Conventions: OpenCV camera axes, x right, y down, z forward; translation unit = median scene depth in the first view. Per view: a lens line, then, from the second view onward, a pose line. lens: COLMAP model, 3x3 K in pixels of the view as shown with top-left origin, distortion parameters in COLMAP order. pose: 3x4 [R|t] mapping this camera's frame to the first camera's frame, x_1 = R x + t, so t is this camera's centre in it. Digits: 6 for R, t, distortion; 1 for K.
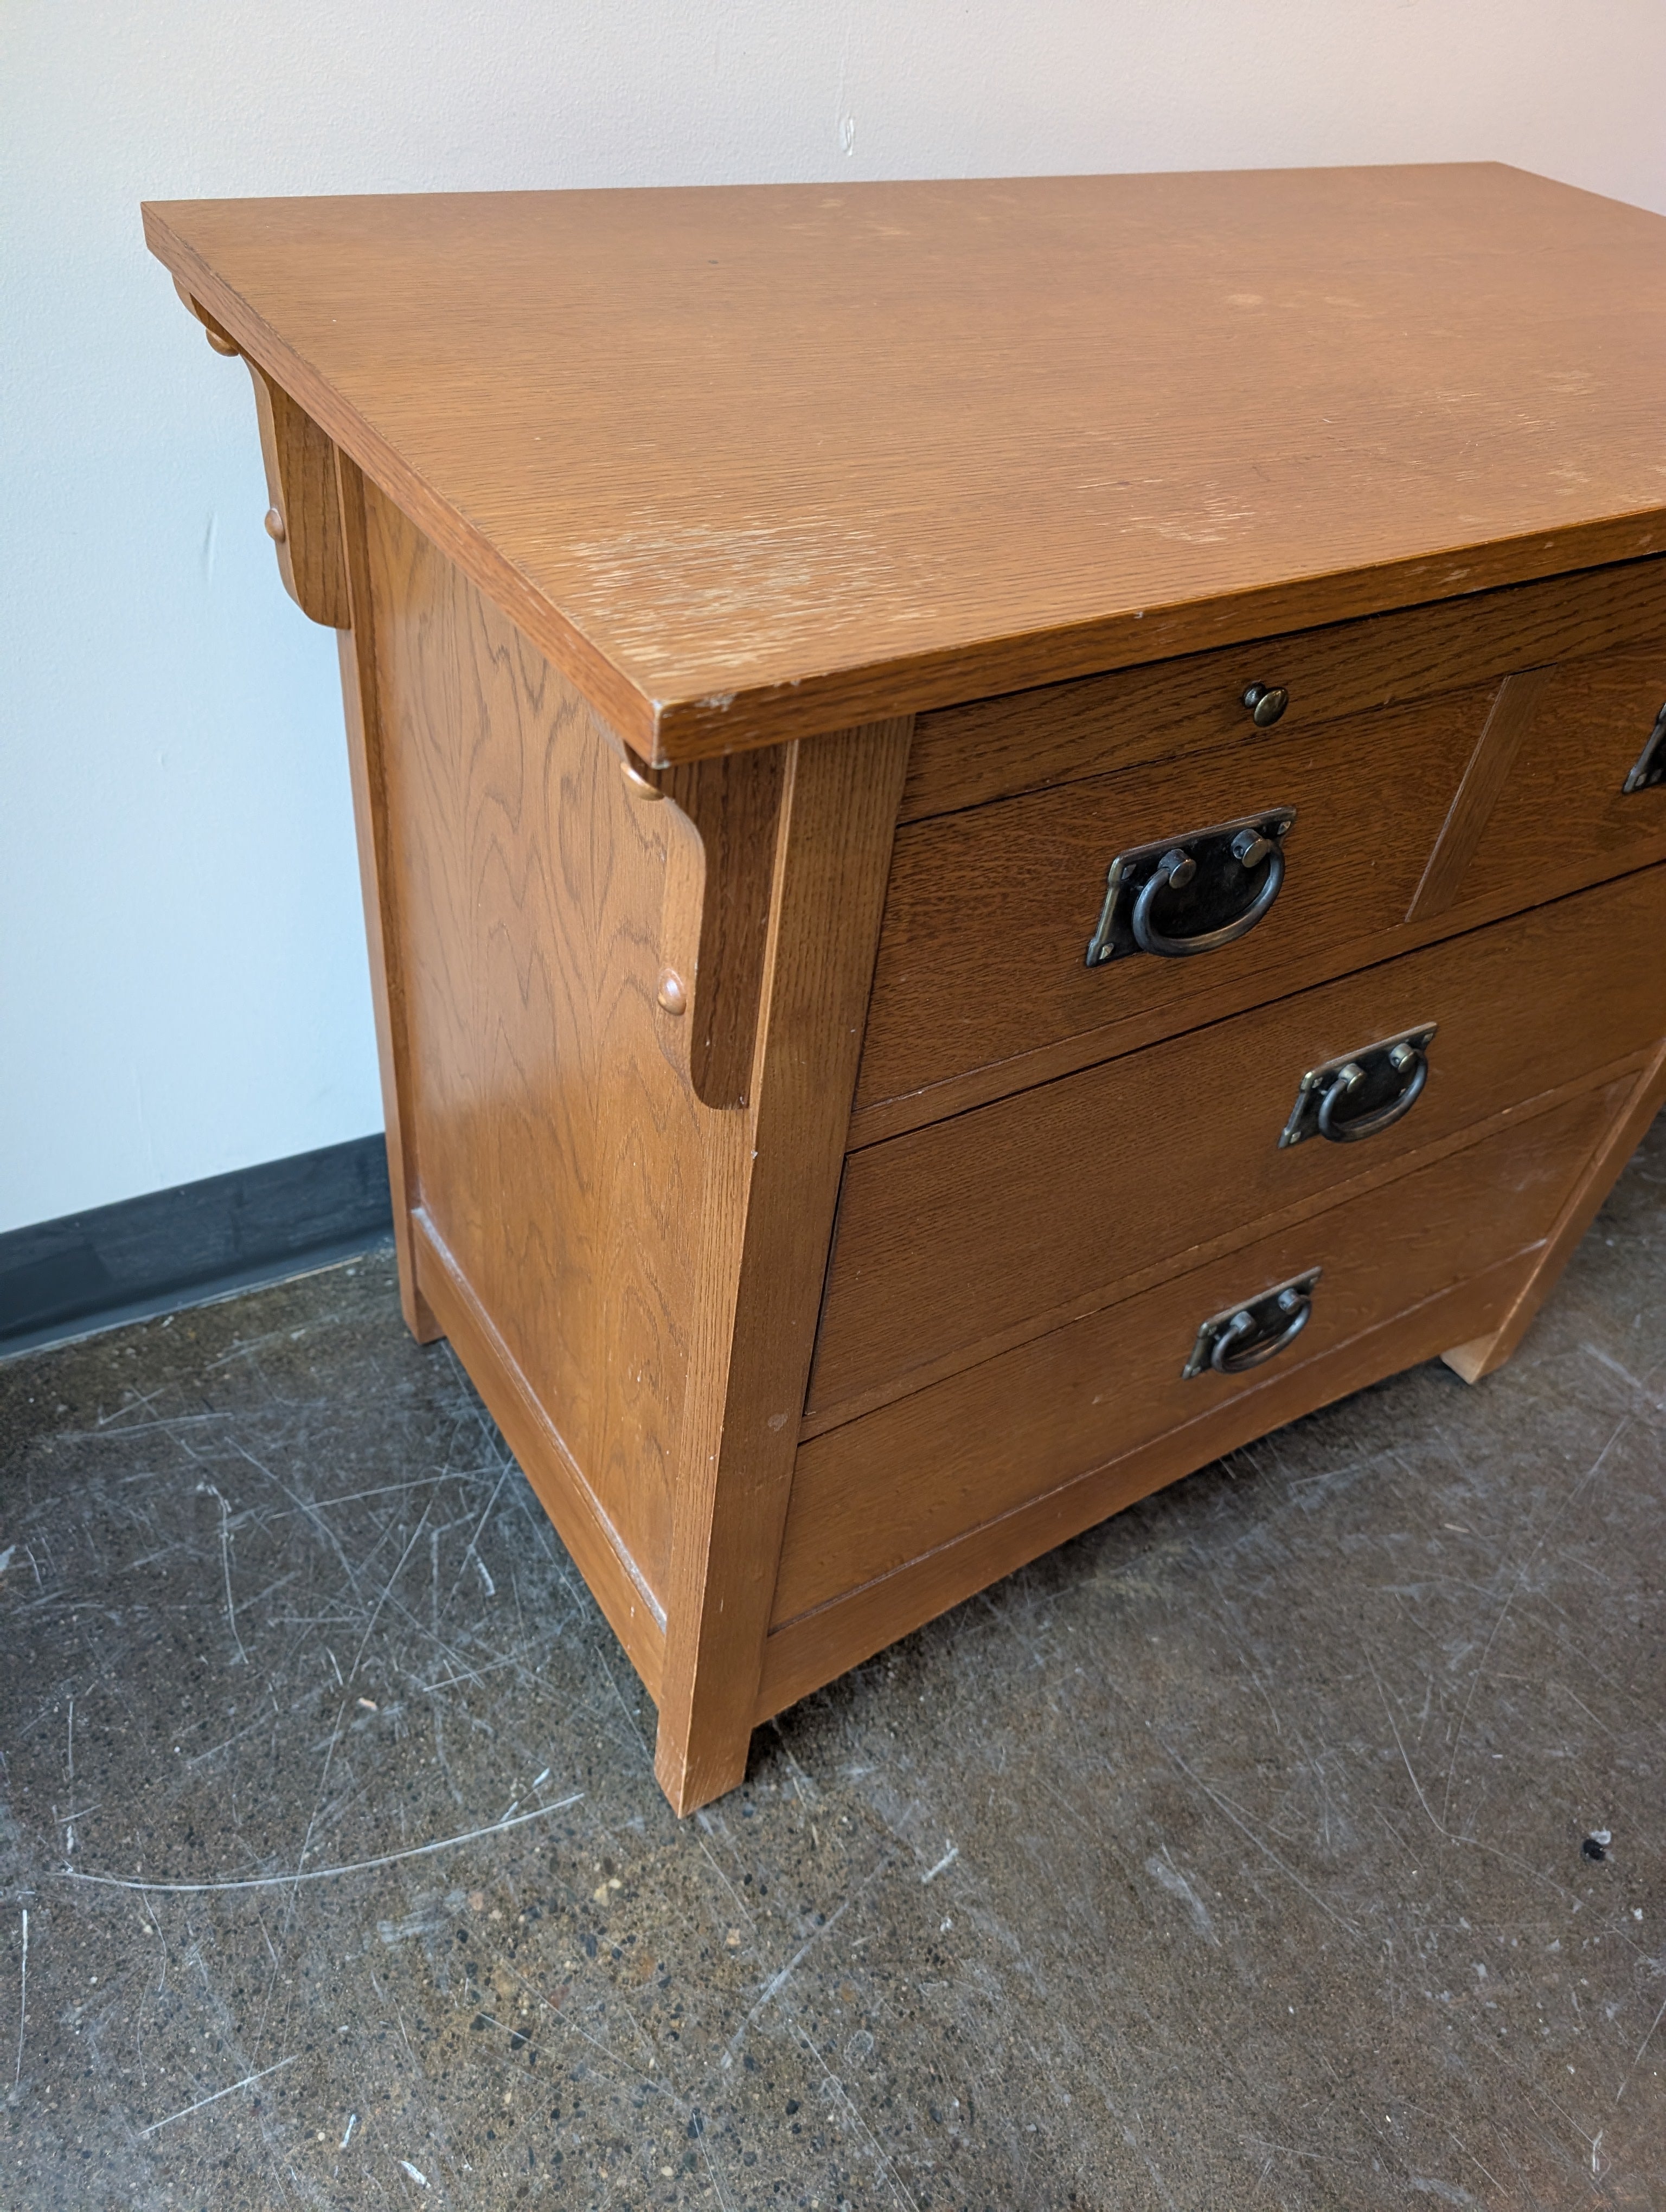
lens RADIAL K [[1535.3, 0, 835.4], [0, 1535.3, 1104.9], [0, 0, 1]] dist [0.014144, -0.020396]
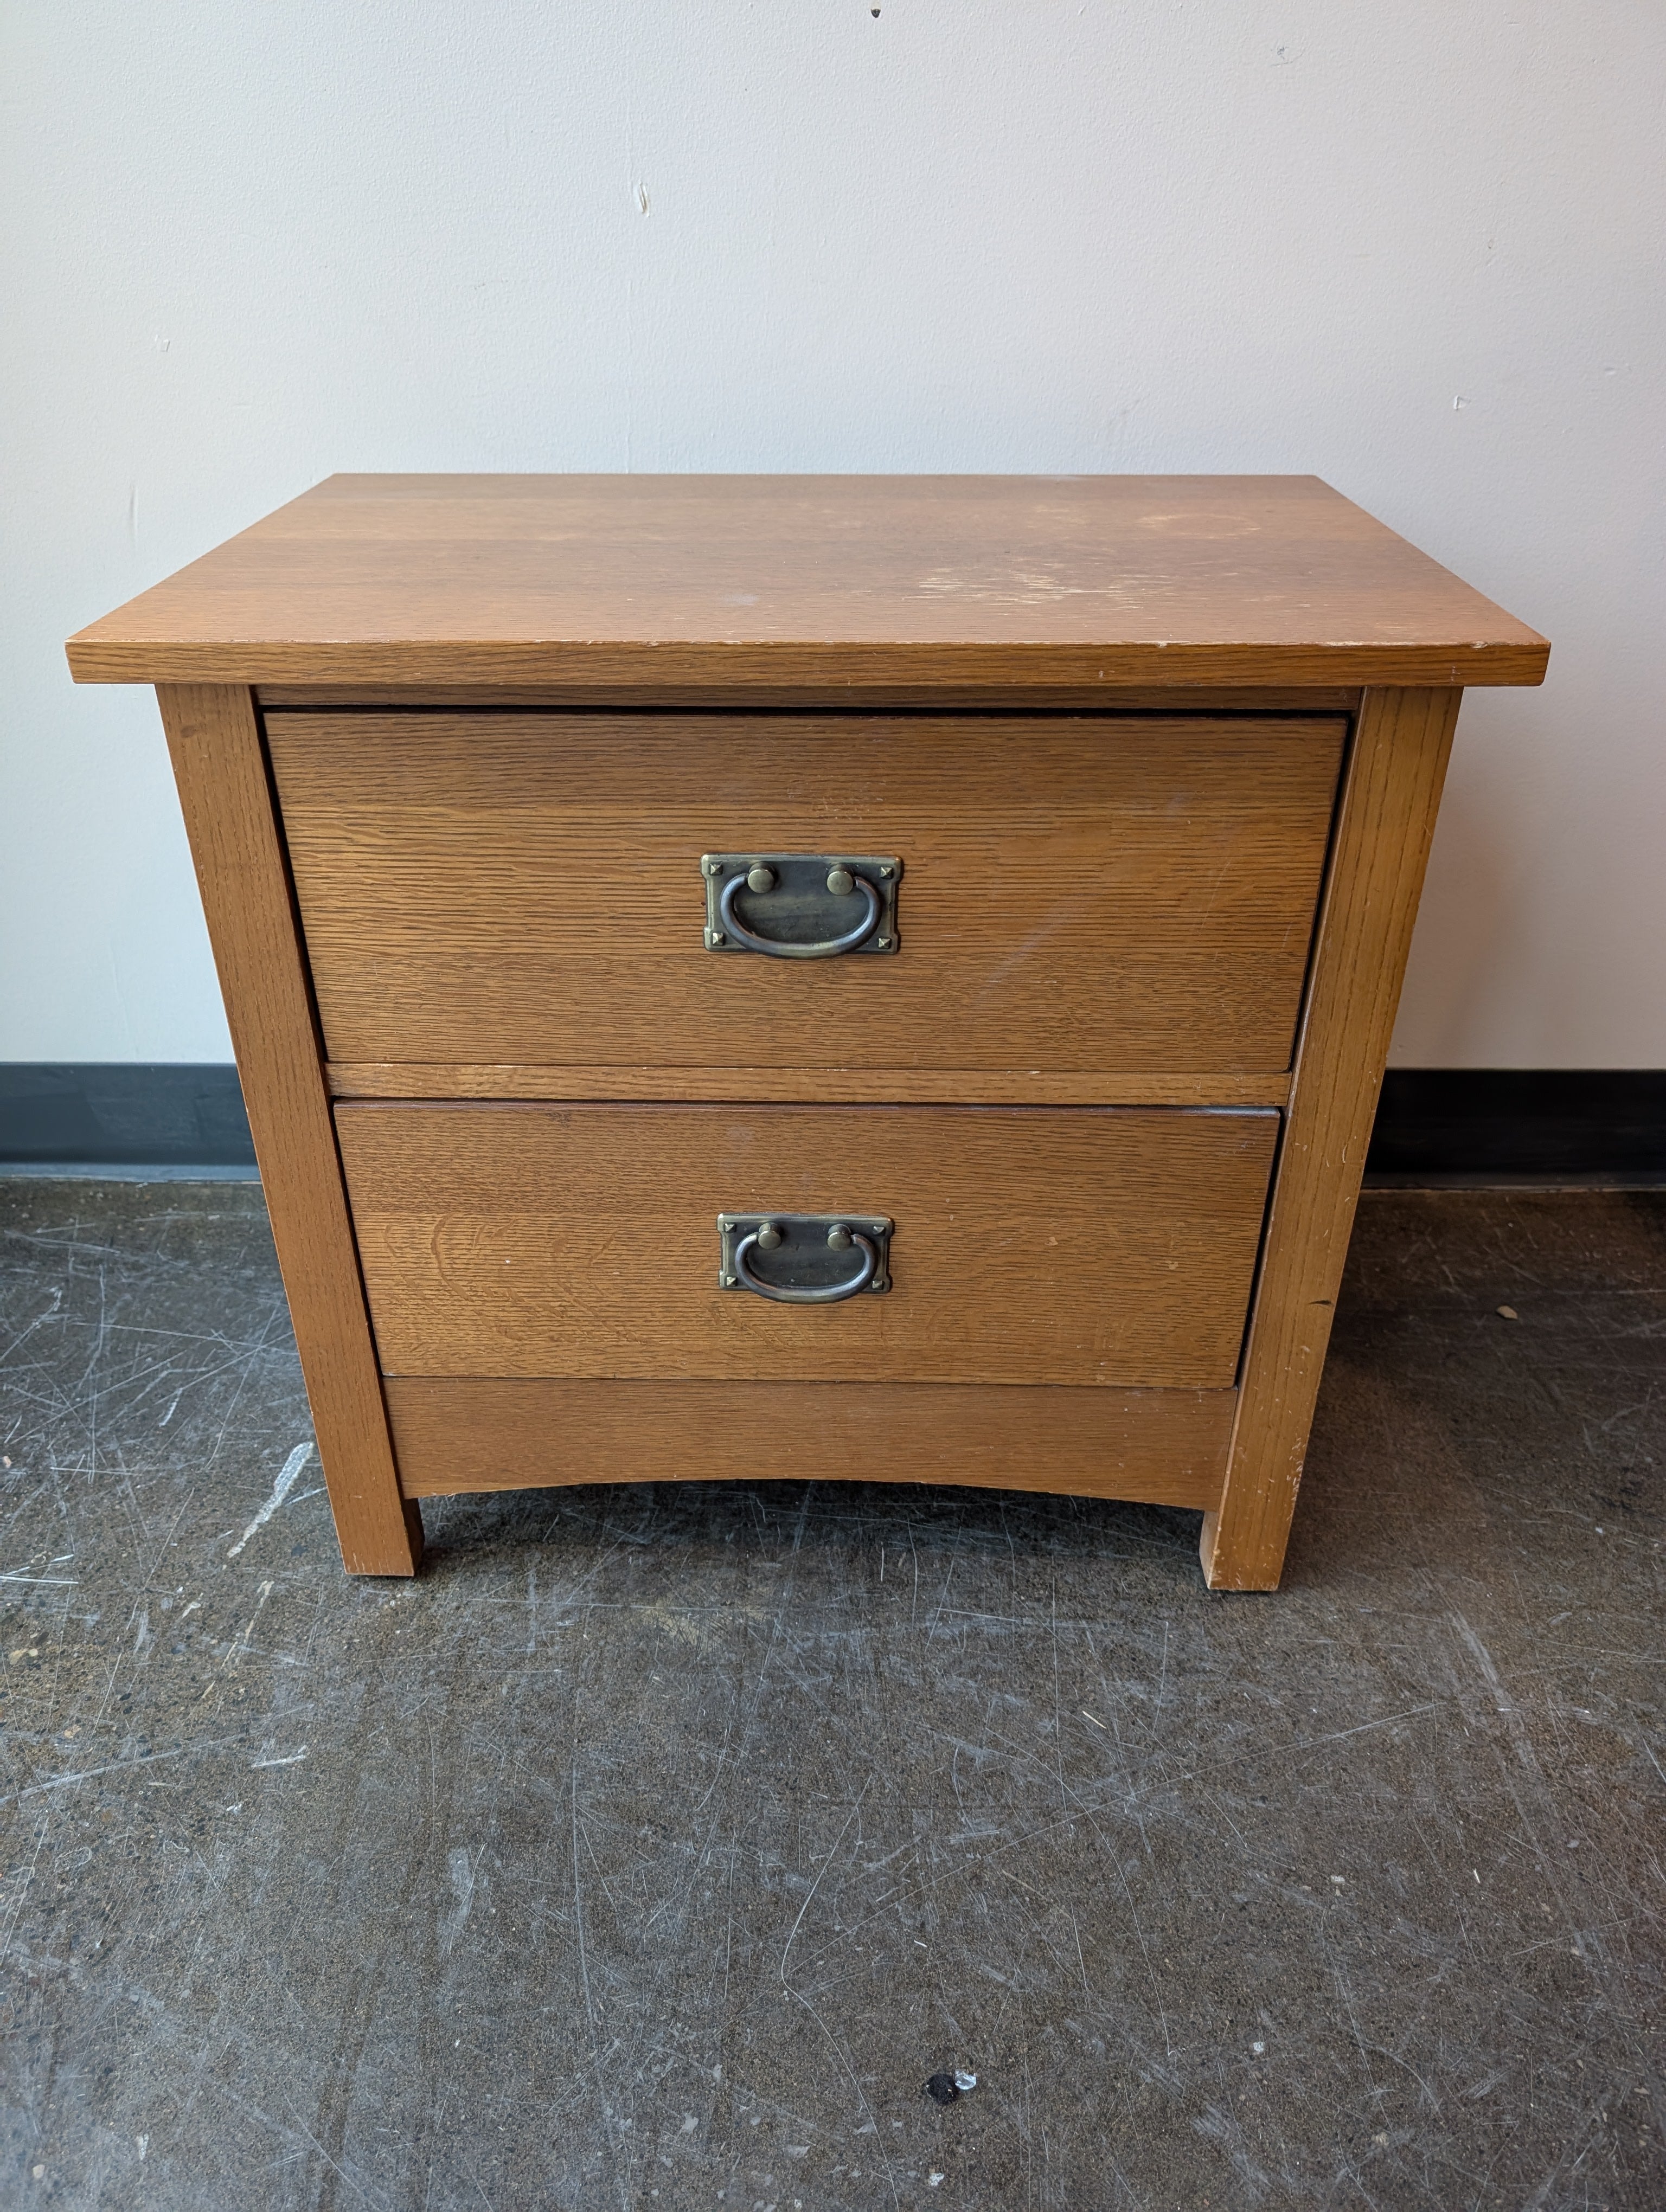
lens RADIAL K [[1535.3, 0, 836.4], [0, 1535.3, 1116.8], [0, 0, 1]] dist [0.014144, -0.020396]
pose [[0.870864, 0.168478, -0.461749, 0.752361], [-0.259187, 0.955603, -0.140159, 0.150197], [0.417635, 0.241738, 0.875867, 0.198125]]
